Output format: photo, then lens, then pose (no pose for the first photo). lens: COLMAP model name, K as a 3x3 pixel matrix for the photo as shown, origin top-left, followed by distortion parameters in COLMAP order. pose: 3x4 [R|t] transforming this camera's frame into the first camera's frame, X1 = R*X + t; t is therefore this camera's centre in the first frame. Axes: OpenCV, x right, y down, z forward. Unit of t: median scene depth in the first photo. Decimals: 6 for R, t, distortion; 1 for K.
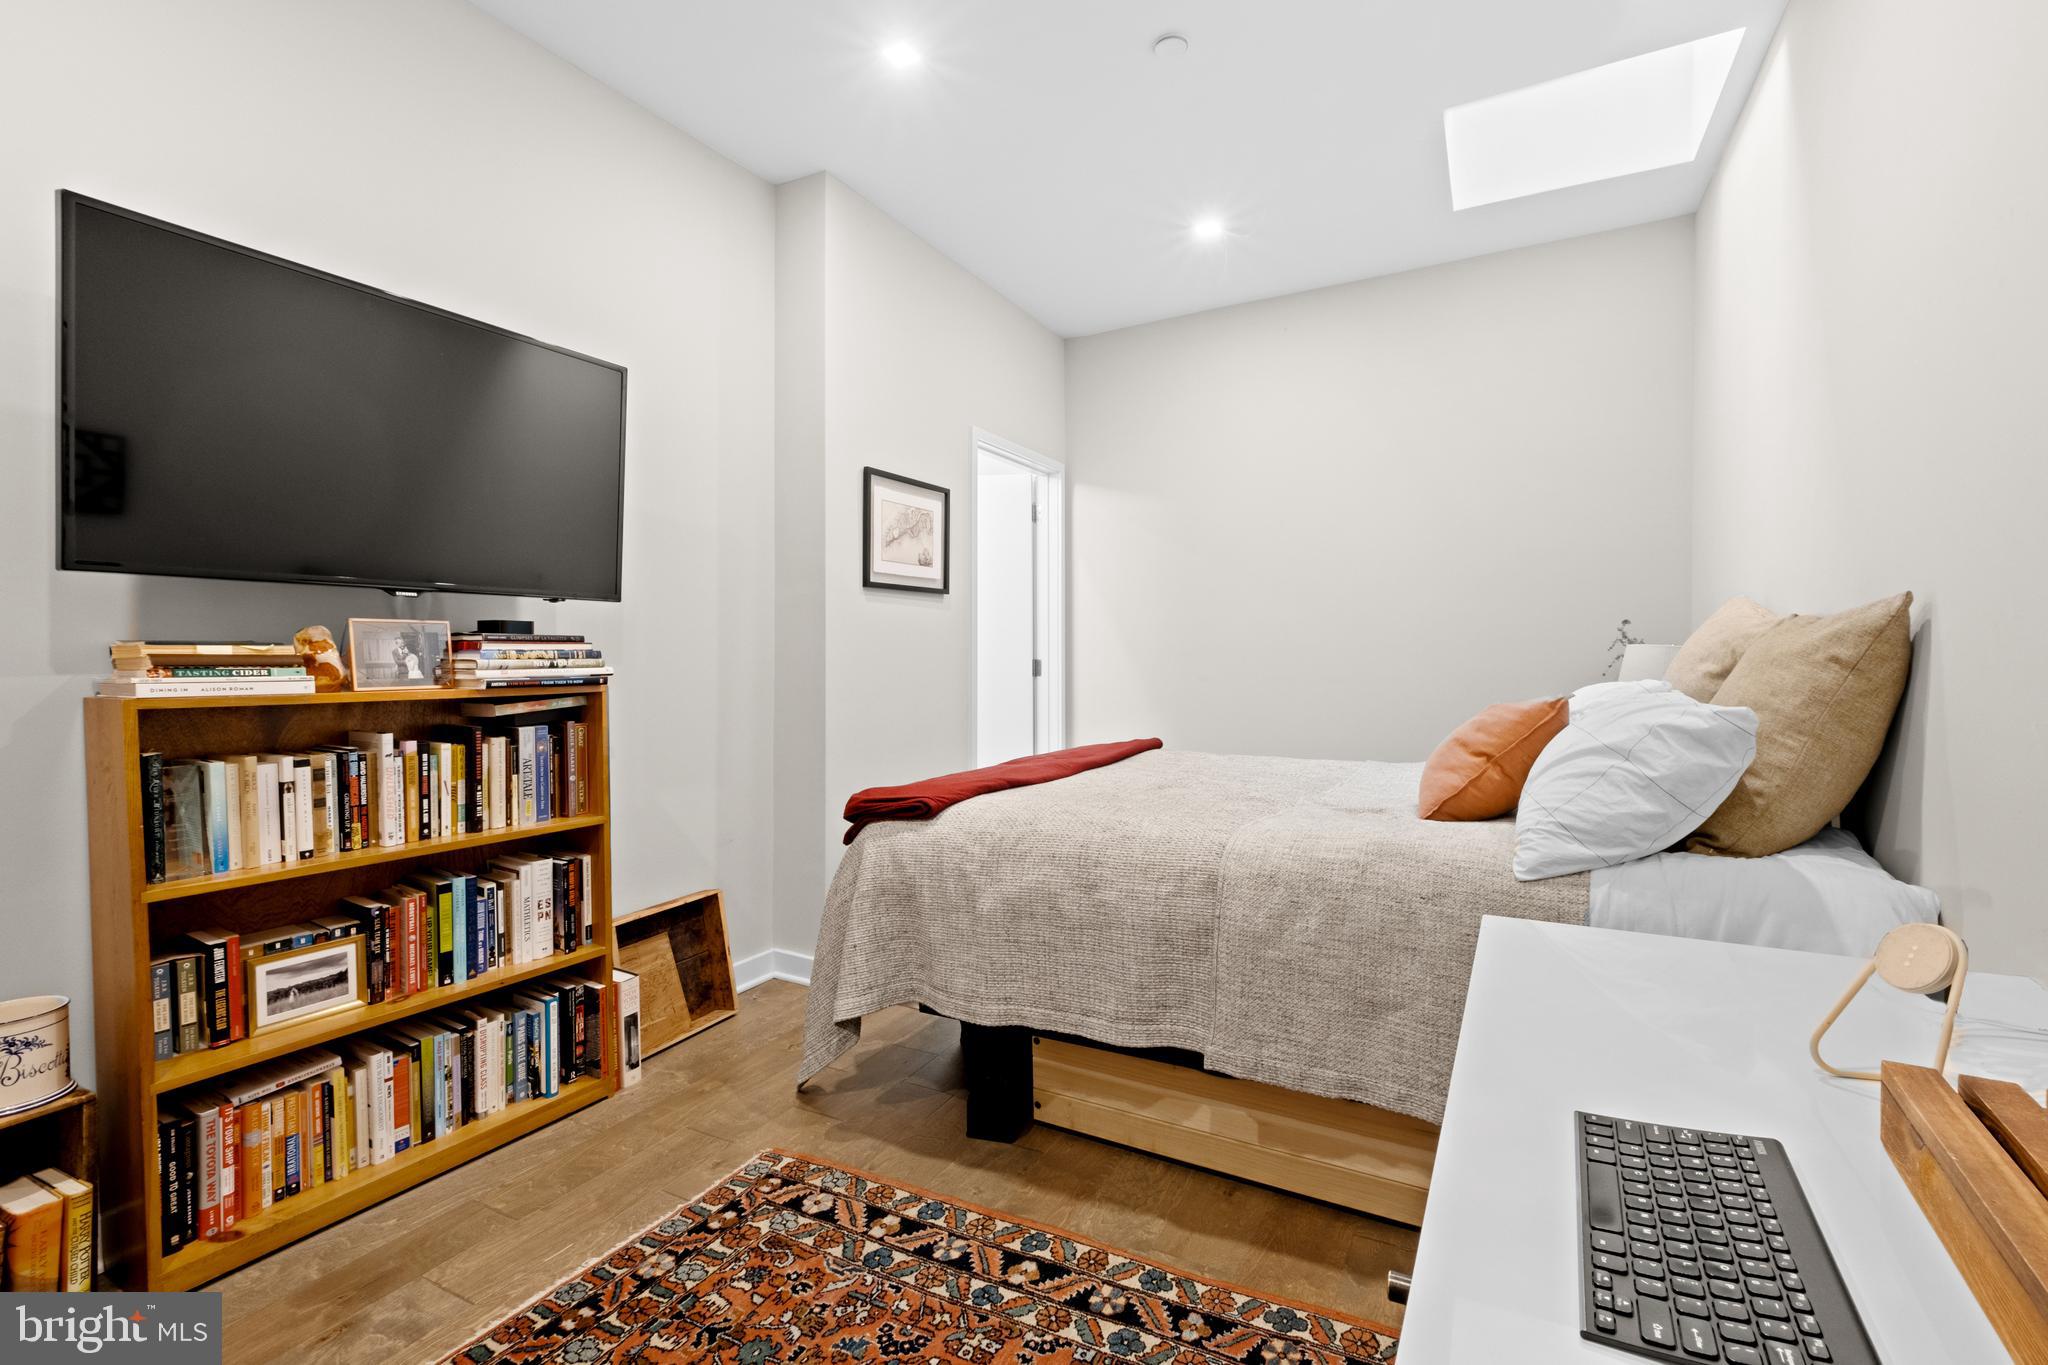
lens RADIAL K [[912.4, 0, 1023.4], [0, 912.4, 672.6], [0, 0, 1]] dist [0.000761, -0.000431]
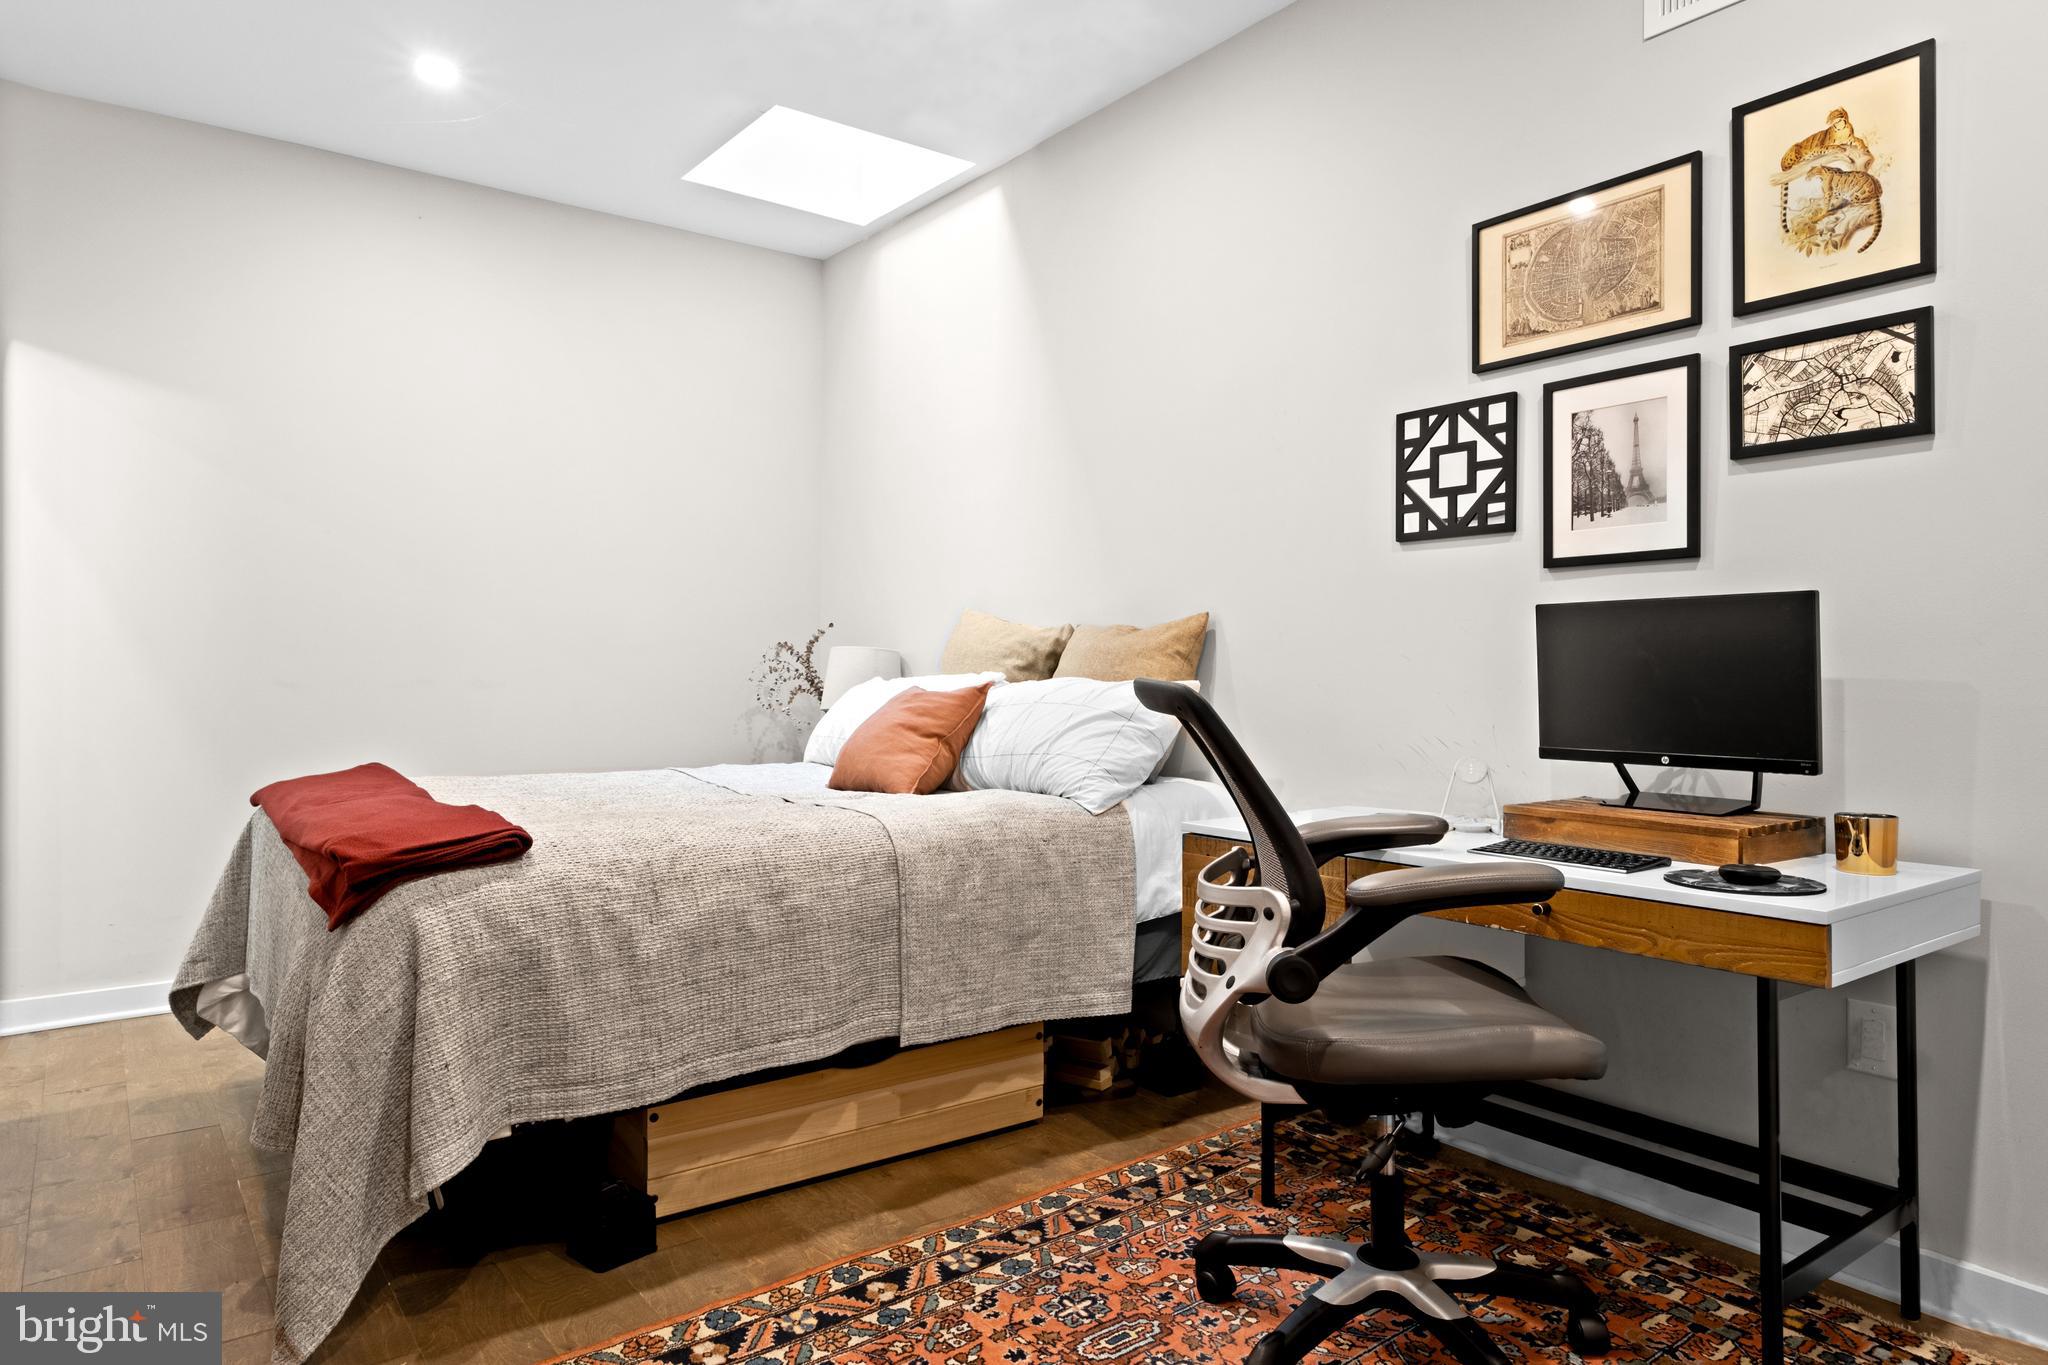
lens RADIAL K [[1232.9, 0, 1021.2], [0, 1232.9, 685.6], [0, 0, 1]] dist [0.003833, 0.004878]
pose [[0.416238, 0.002236, 0.909253, -0.999564], [0.008876, 0.999939, -0.006522, 0.045770], [-0.909212, 0.010785, 0.416193, 0.313047]]
